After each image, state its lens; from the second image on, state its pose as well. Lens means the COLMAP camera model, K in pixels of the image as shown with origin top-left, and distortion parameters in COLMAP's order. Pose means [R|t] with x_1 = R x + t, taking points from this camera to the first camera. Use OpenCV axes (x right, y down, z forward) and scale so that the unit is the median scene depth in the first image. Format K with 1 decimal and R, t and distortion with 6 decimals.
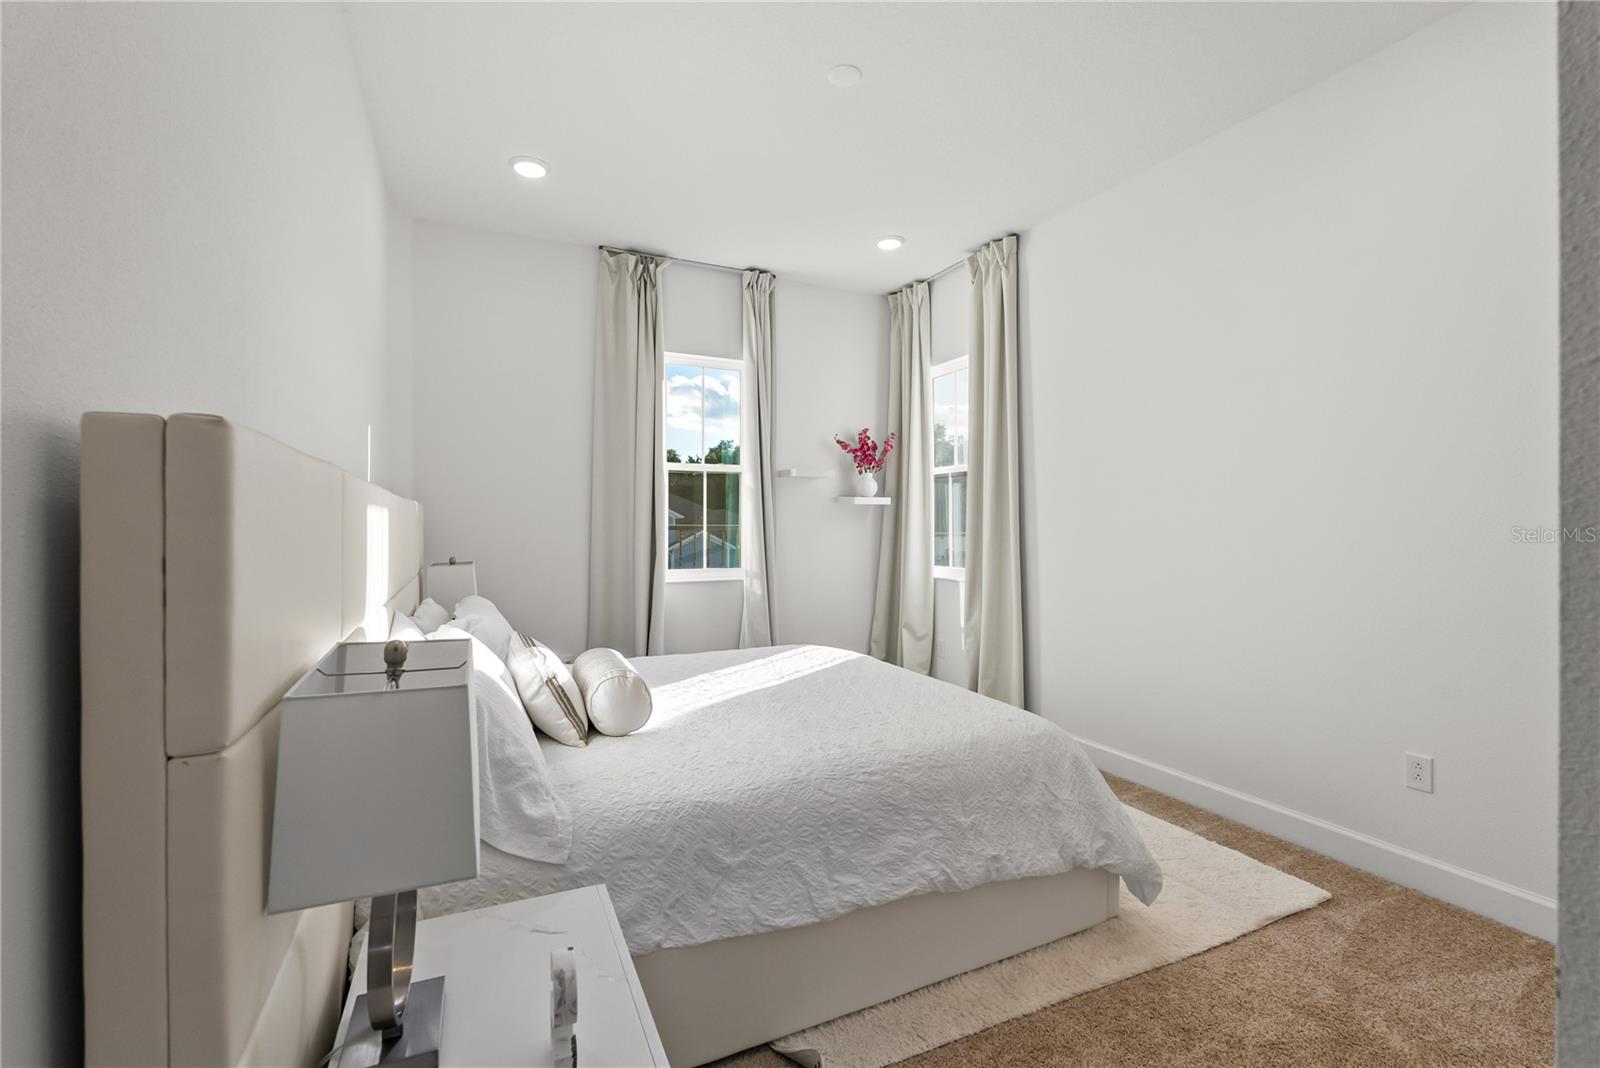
lens RADIAL K [[696.9, 0, 802.4], [0, 696.9, 528.9], [0, 0, 1]] dist [-0.004545, 0.000324]
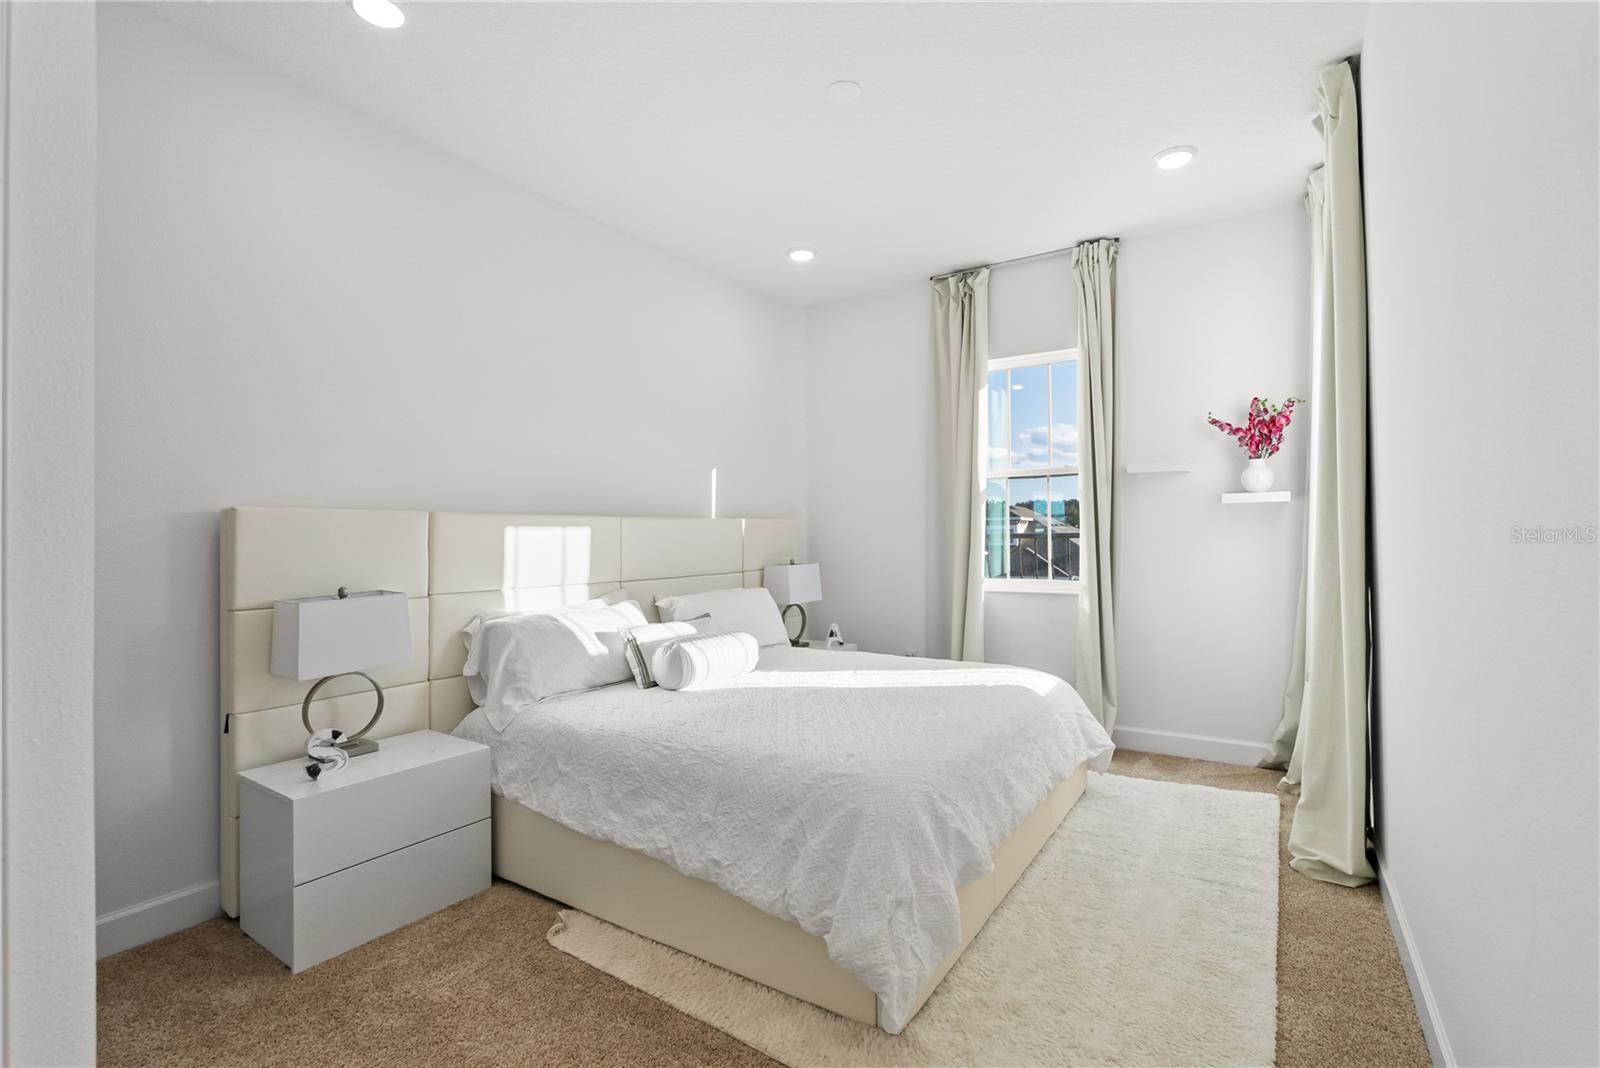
lens RADIAL K [[697.6, 0, 800.0], [0, 697.6, 534.0], [0, 0, 1]] dist [-0.000679, 0.000047]
pose [[0.531612, -0.005116, -0.846972, 1.063201], [0.004215, 0.999985, -0.003394, -0.004233], [0.846977, -0.001765, 0.531626, 0.492338]]
